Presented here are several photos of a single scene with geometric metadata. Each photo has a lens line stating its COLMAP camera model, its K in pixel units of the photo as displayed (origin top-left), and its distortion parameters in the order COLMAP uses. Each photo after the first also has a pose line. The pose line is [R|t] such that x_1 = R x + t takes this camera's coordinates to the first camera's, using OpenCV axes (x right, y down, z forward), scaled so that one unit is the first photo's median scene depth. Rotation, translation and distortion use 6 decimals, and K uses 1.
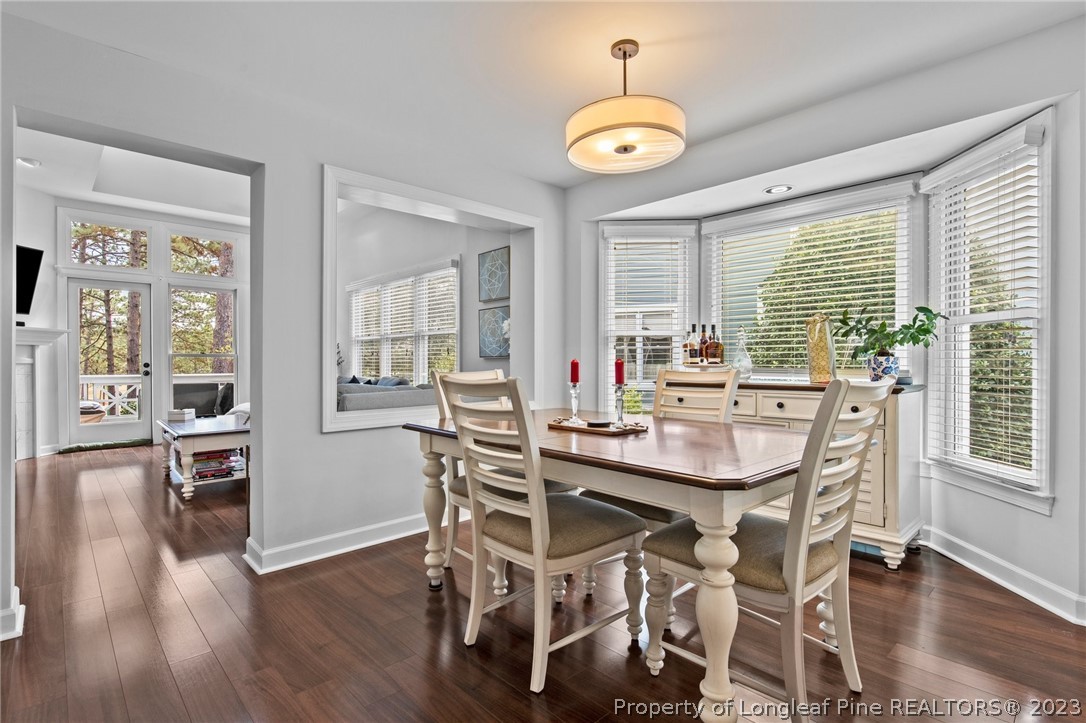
lens RADIAL K [[526.5, 0, 543.0], [0, 526.5, 361.5], [0, 0, 1]] dist [0.000503, 0.000058]
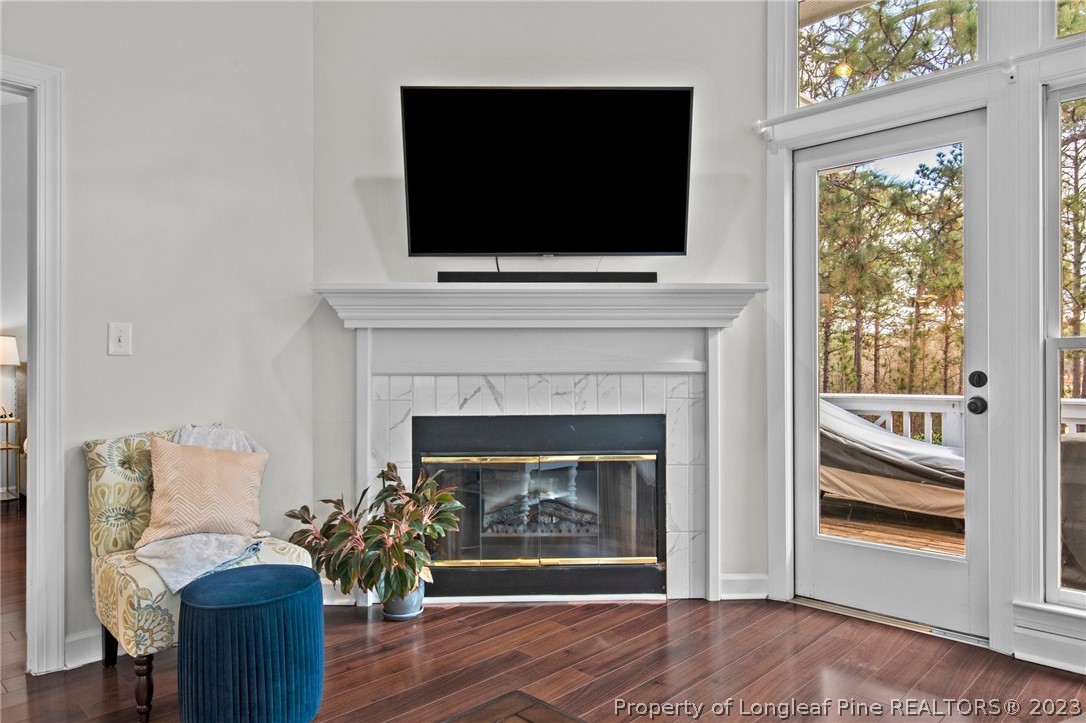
lens RADIAL K [[721.4, 0, 543.0], [0, 721.4, 361.5], [0, 0, 1]] dist [-0.001304, -0.000016]
pose [[0.053467, -0.005292, -0.998556, -0.404248], [0.002859, 0.999983, -0.005146, -0.002157], [0.998566, -0.002580, 0.053481, 0.838616]]
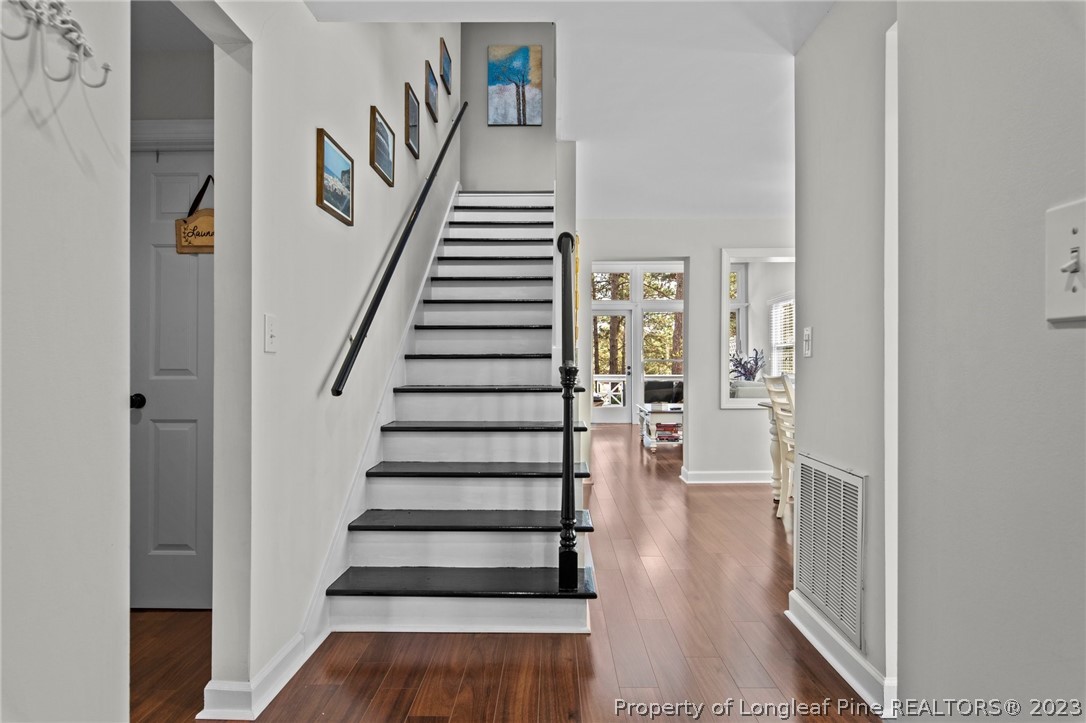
lens RADIAL K [[624.8, 0, 545.5], [0, 624.8, 369.2], [0, 0, 1]] dist [0.000346, 0.000833]
pose [[0.721921, 0.004900, -0.691958, 0.299286], [0.001919, 0.999957, 0.009083, -0.005965], [0.691973, -0.007885, 0.721881, -0.444506]]
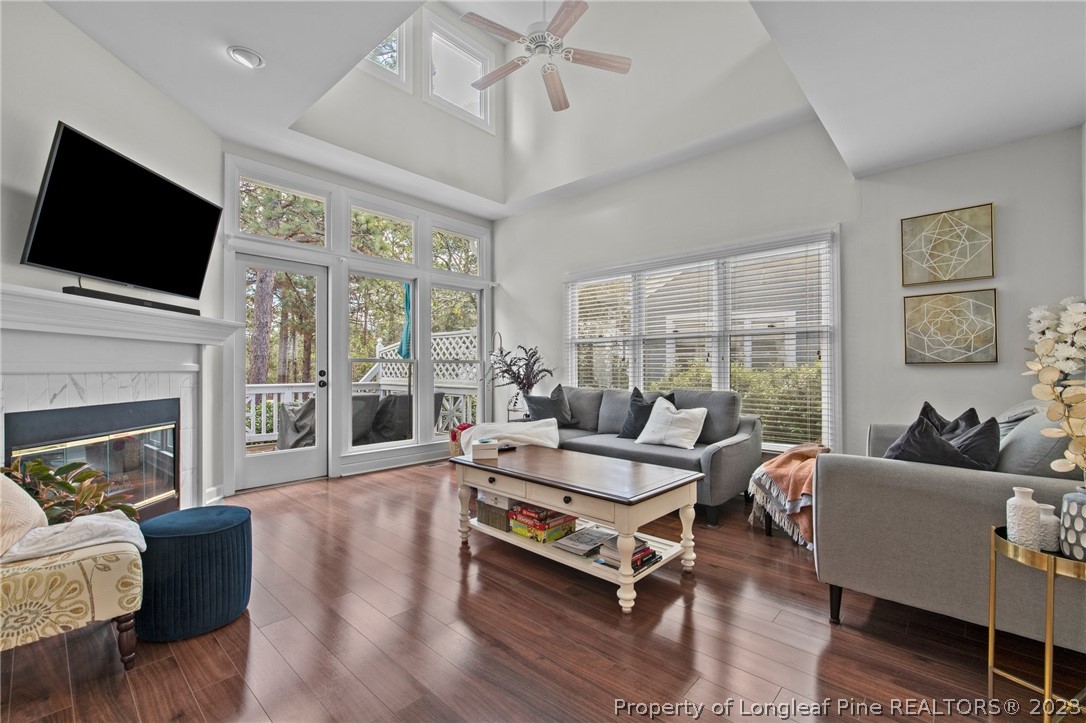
lens RADIAL K [[472.7, 0, 556.0], [0, 472.7, 366.4], [0, 0, 1]] dist [-0.009270, -0.000011]
pose [[0.995217, 0.000957, 0.097682, -0.559644], [-0.000368, 0.999982, -0.006049, 0.001128], [-0.097686, 0.005985, 0.995199, 0.338654]]
